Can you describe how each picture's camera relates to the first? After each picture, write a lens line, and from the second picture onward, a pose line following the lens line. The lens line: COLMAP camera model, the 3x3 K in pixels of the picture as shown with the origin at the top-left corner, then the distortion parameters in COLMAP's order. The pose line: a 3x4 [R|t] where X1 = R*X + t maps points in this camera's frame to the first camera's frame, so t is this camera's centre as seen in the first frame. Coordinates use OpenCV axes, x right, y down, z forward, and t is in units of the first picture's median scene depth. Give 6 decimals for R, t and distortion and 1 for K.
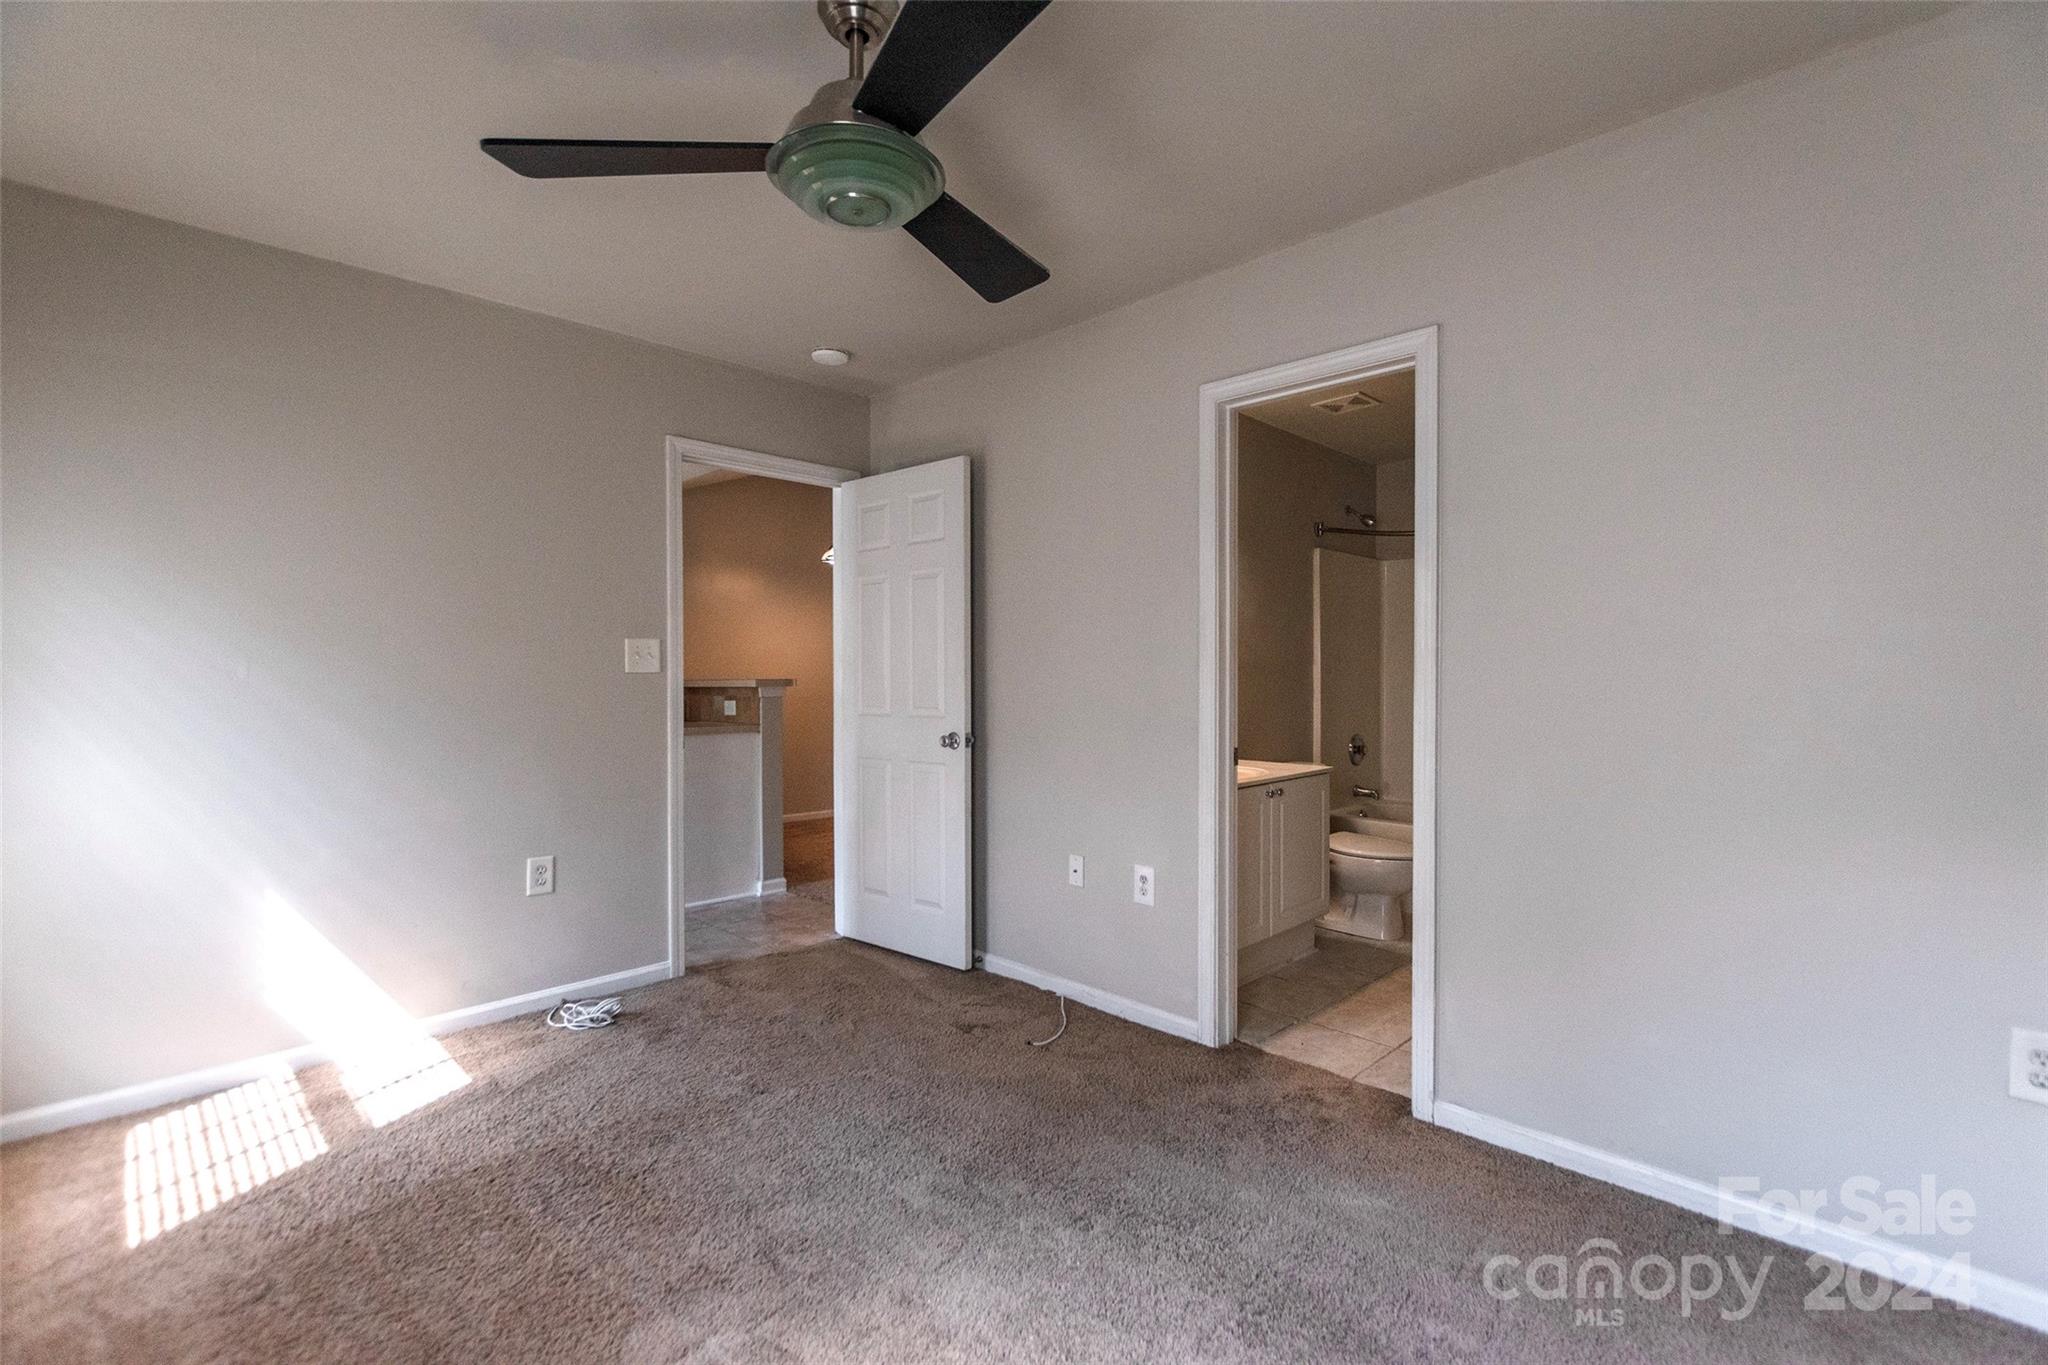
lens RADIAL K [[893.8, 0, 1024.0], [0, 893.8, 682.5], [0, 0, 1]] dist [-0.000248, -0.008979]
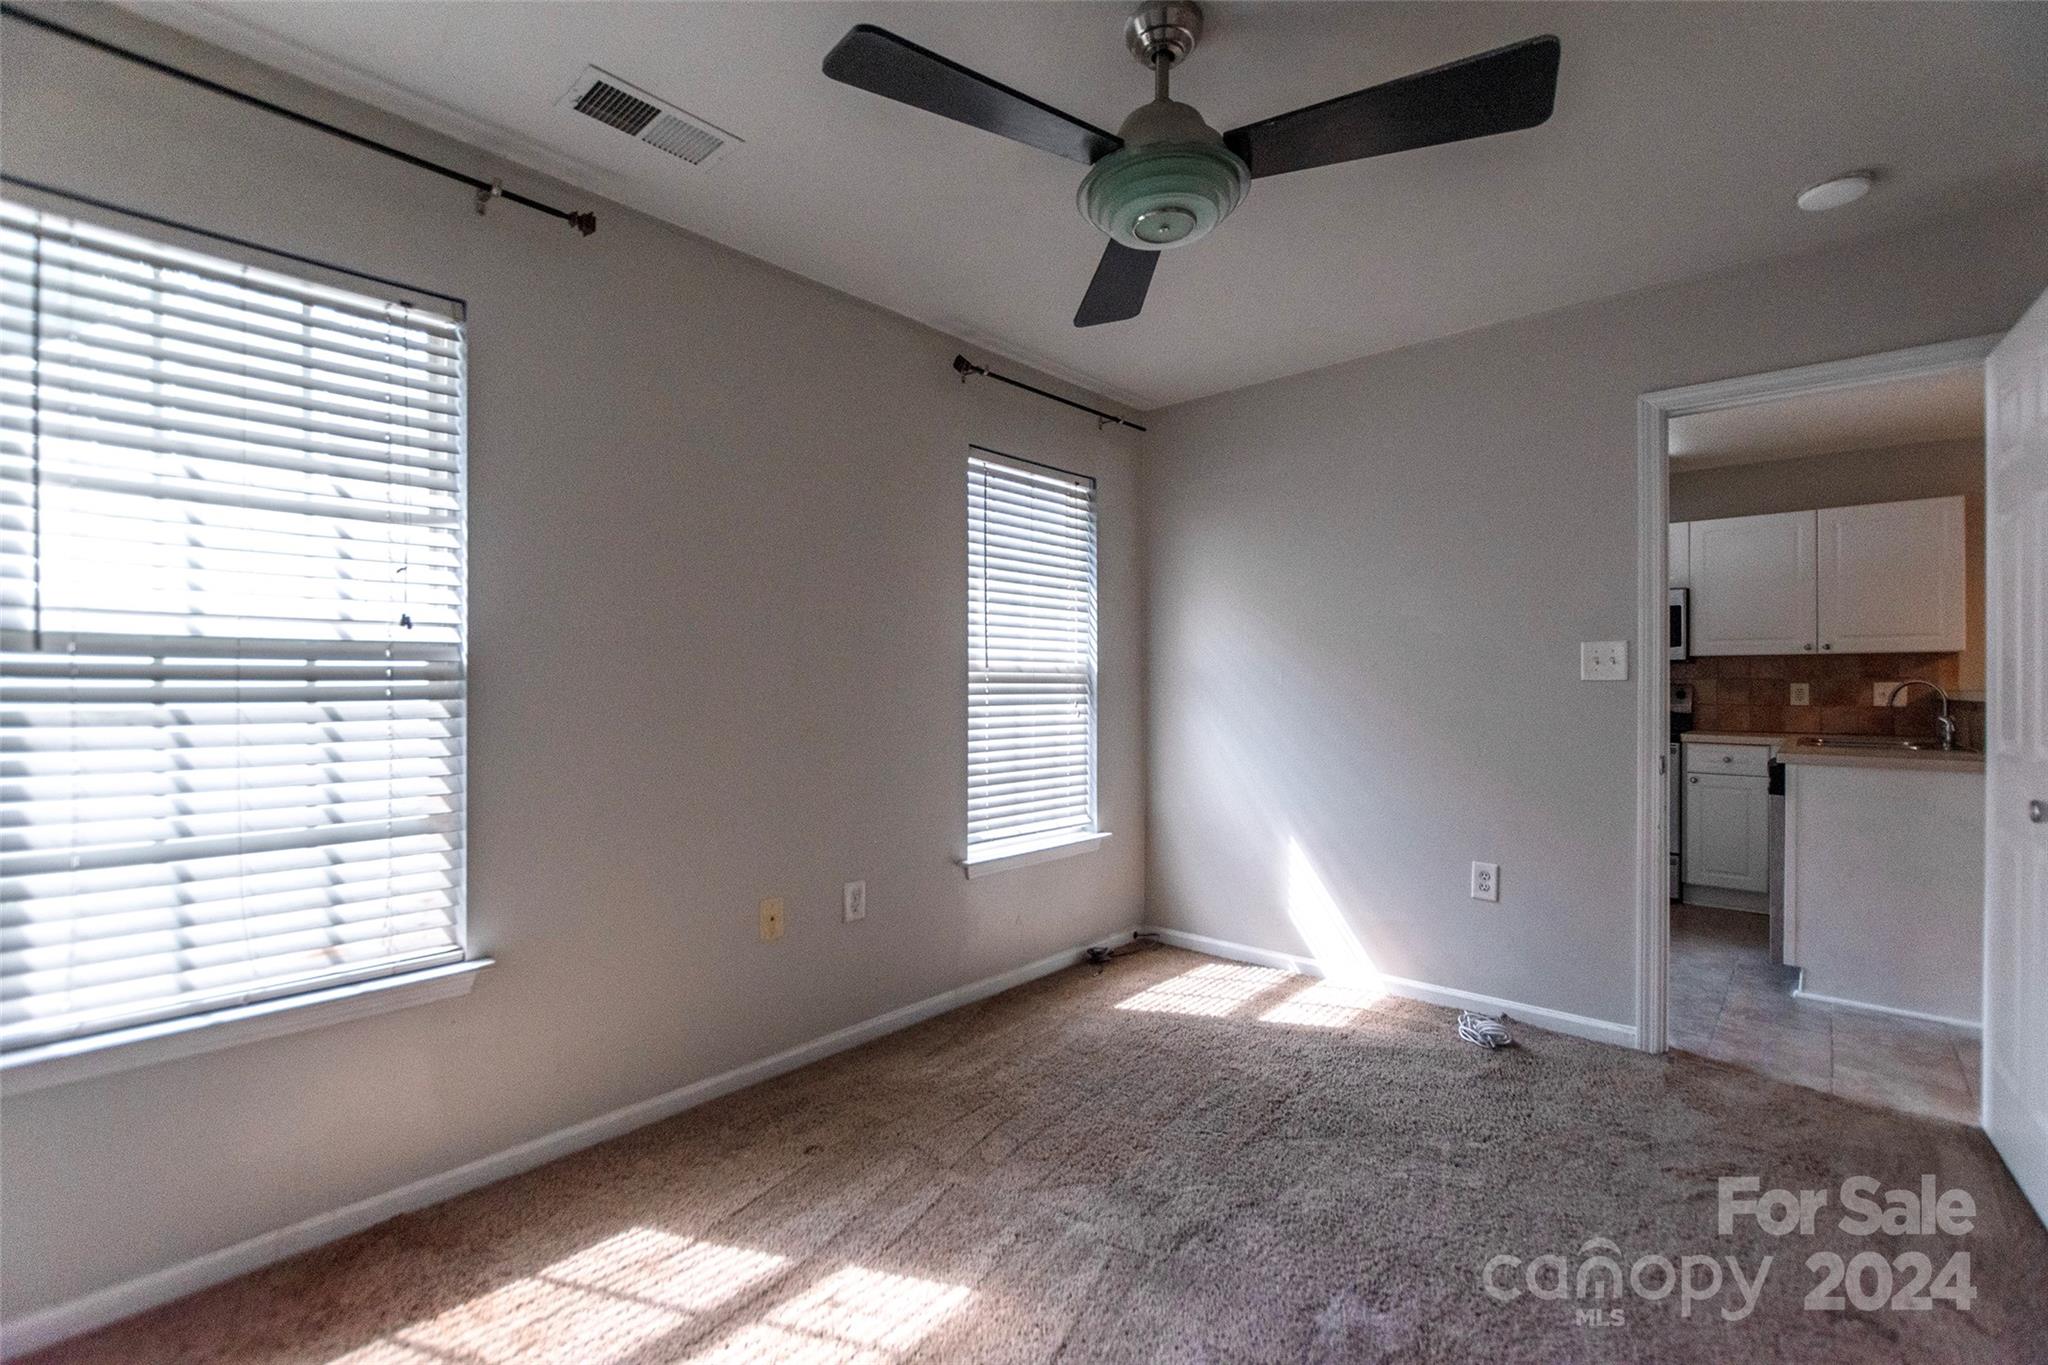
lens RADIAL K [[893.8, 0, 1024.0], [0, 893.8, 682.5], [0, 0, 1]] dist [-0.000248, -0.008979]
pose [[0.043358, 0.001821, -0.999058, 0.509533], [-0.011026, 0.999938, 0.001344, -0.004885], [0.998999, 0.010957, 0.043376, 0.496384]]
